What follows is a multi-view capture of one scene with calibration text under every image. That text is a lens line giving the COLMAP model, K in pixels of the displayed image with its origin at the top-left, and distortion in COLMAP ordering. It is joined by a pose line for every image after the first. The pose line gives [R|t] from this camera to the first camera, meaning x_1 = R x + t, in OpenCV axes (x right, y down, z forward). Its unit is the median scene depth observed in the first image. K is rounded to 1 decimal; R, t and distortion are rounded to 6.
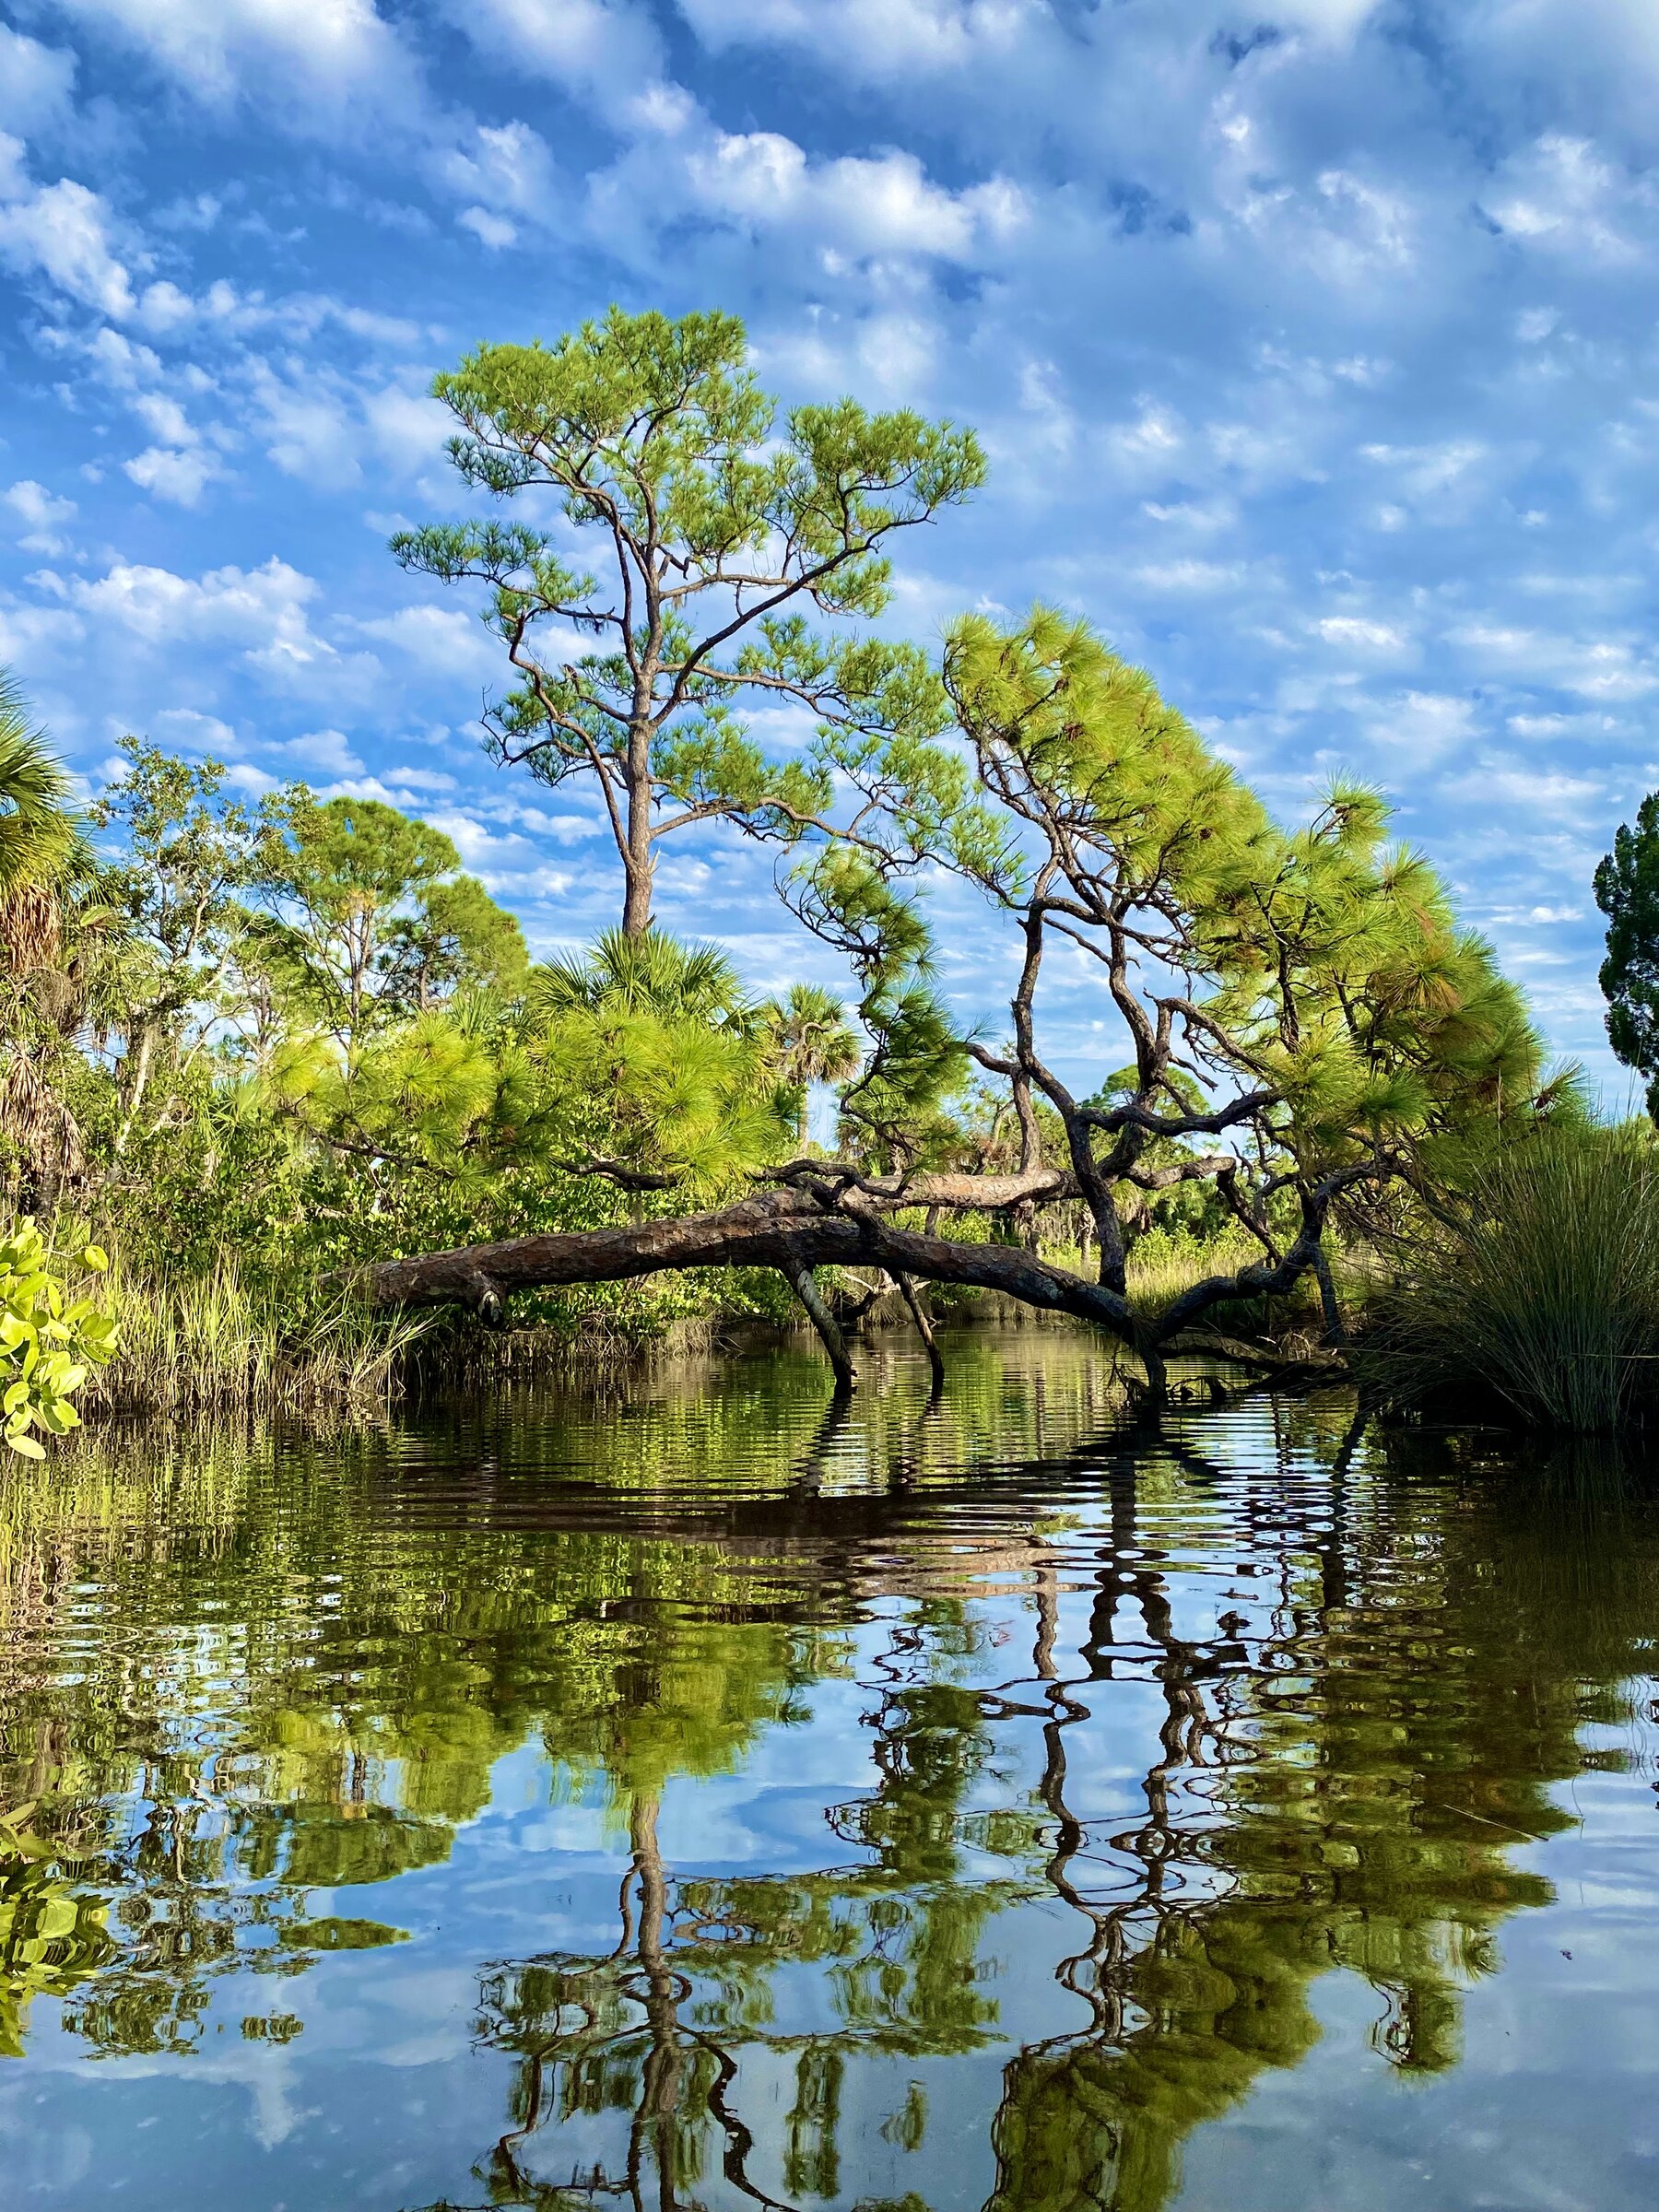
lens RADIAL K [[1958.6, 0, 829.5], [0, 1958.6, 1106.0], [0, 0, 1]] dist [0.150725, -0.392009]
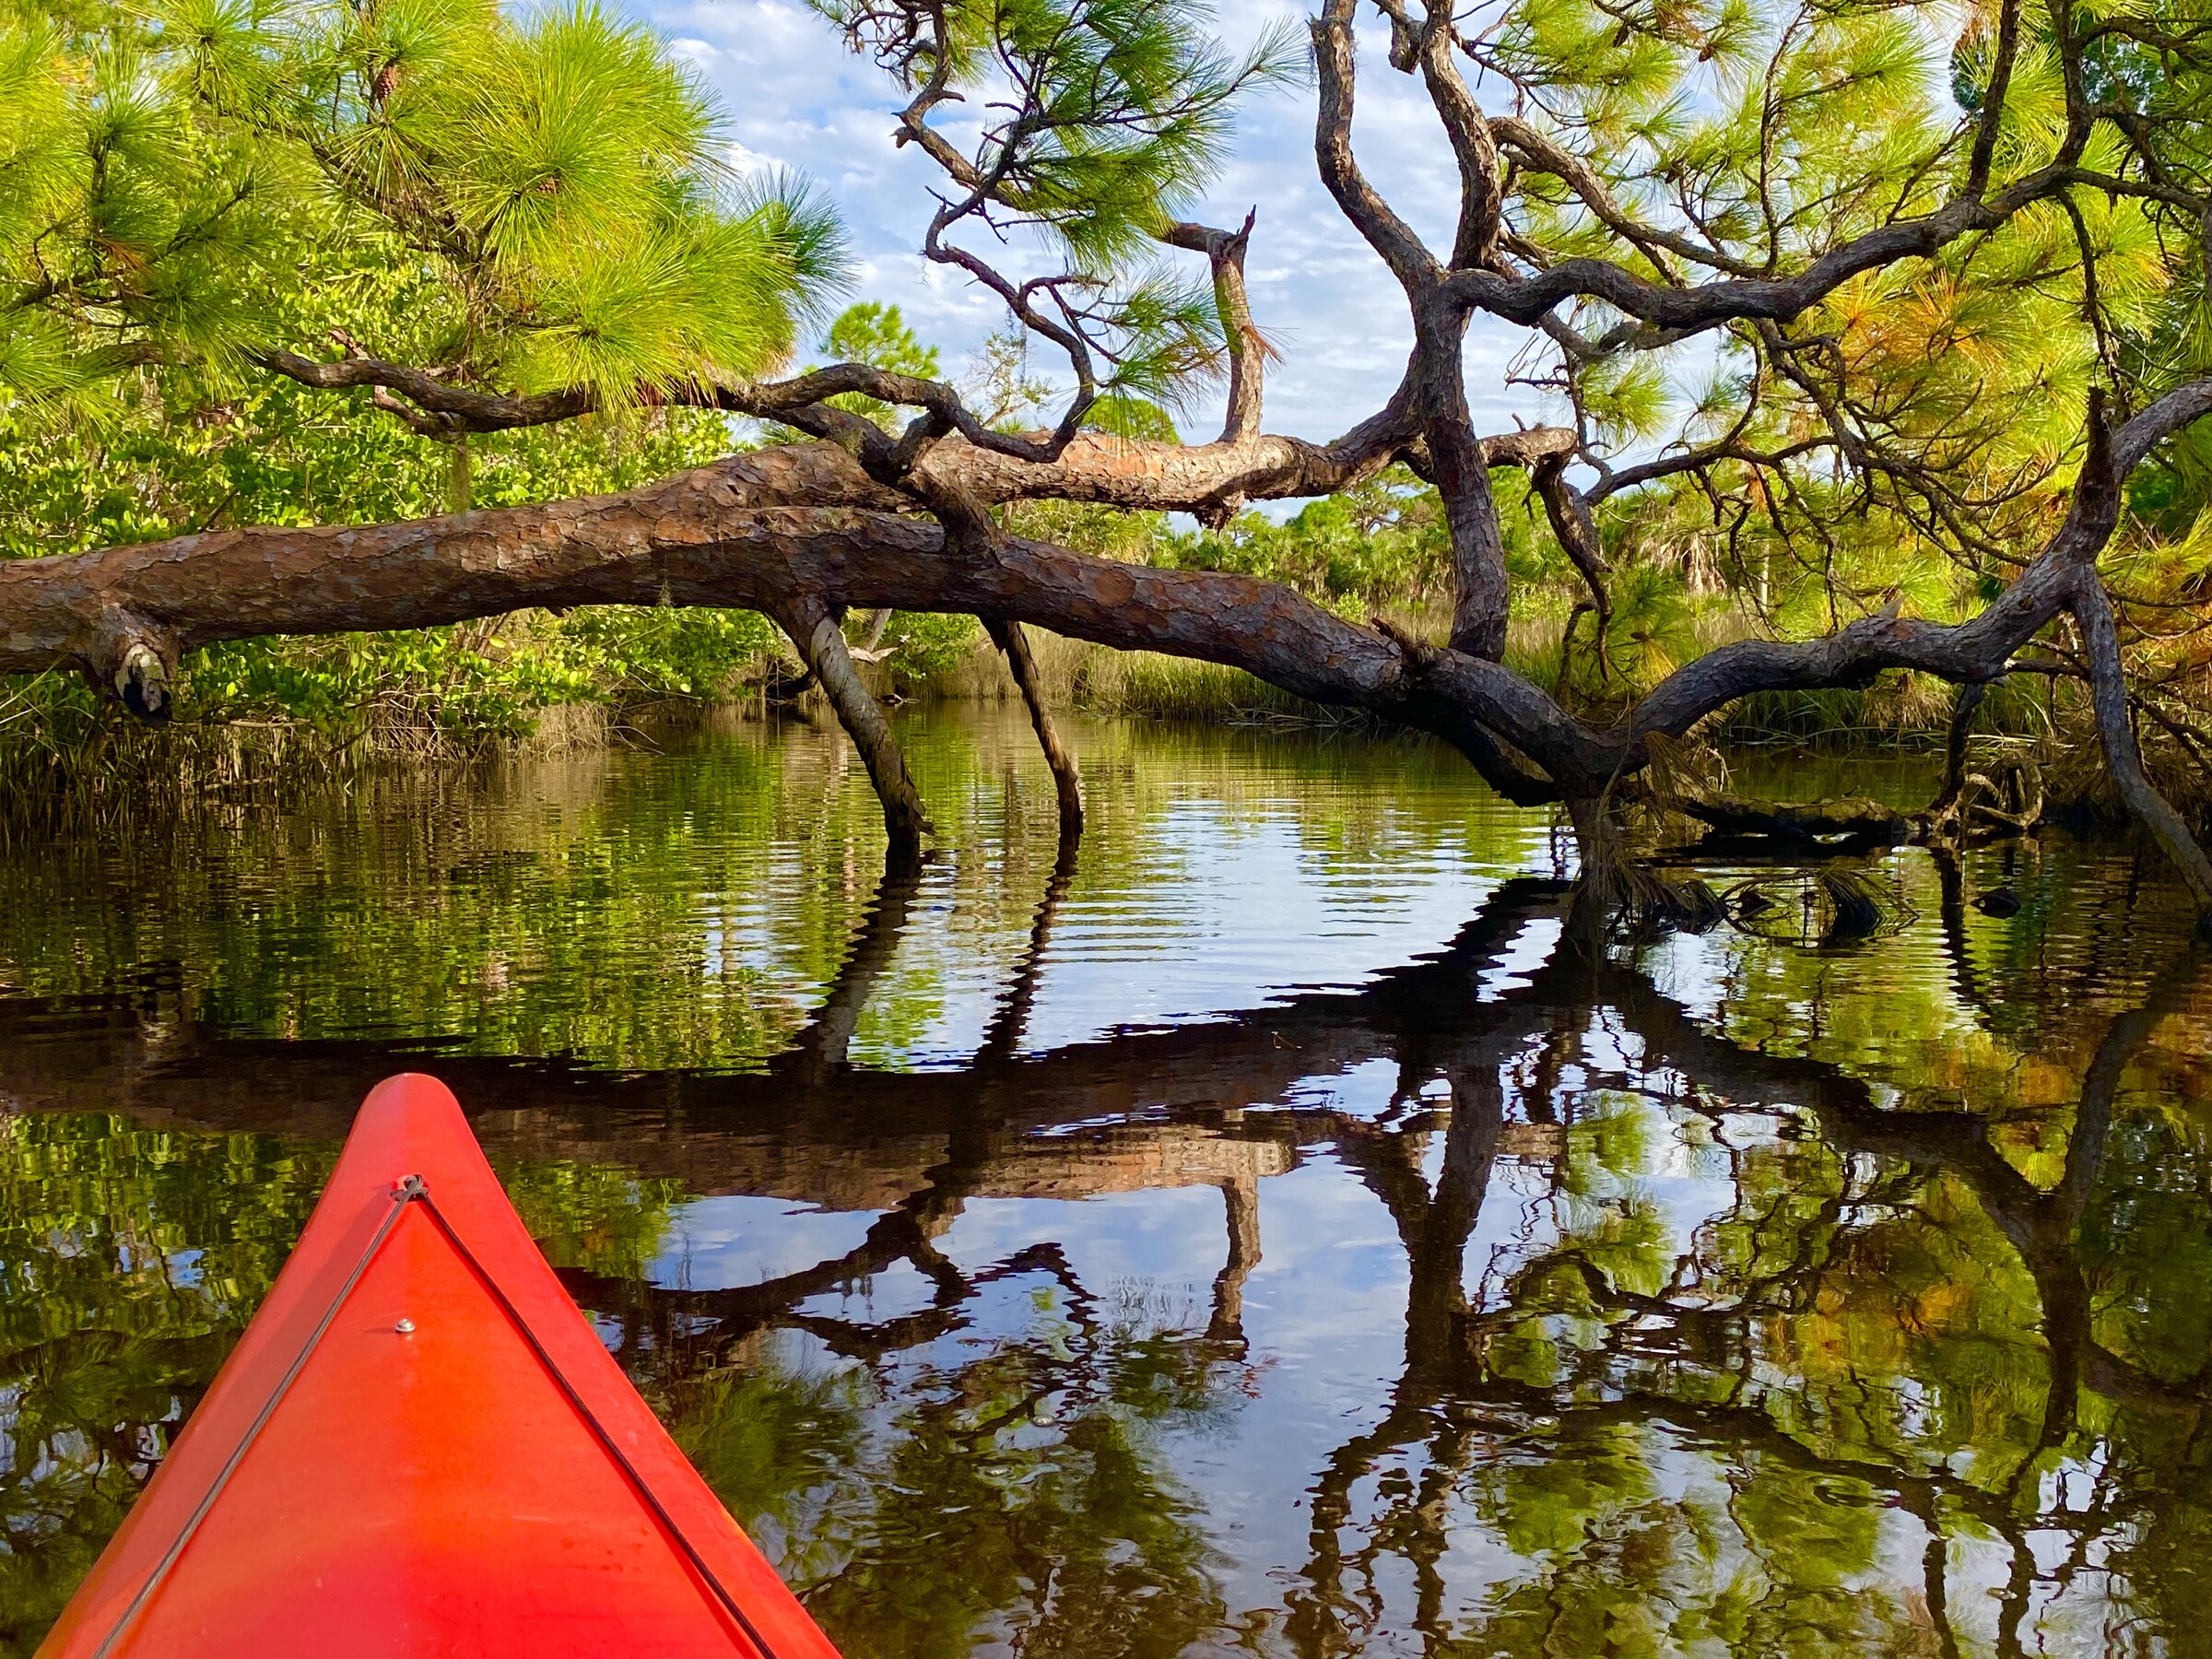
lens RADIAL K [[1958.6, 0, 1106.0], [0, 1958.6, 829.5], [0, 0, 1]] dist [0.150725, -0.392009]
pose [[0.980405, -0.002052, 0.196980, -0.038932], [-0.033231, 0.983893, 0.175645, 0.045352], [-0.194168, -0.178749, 0.964545, 0.480554]]
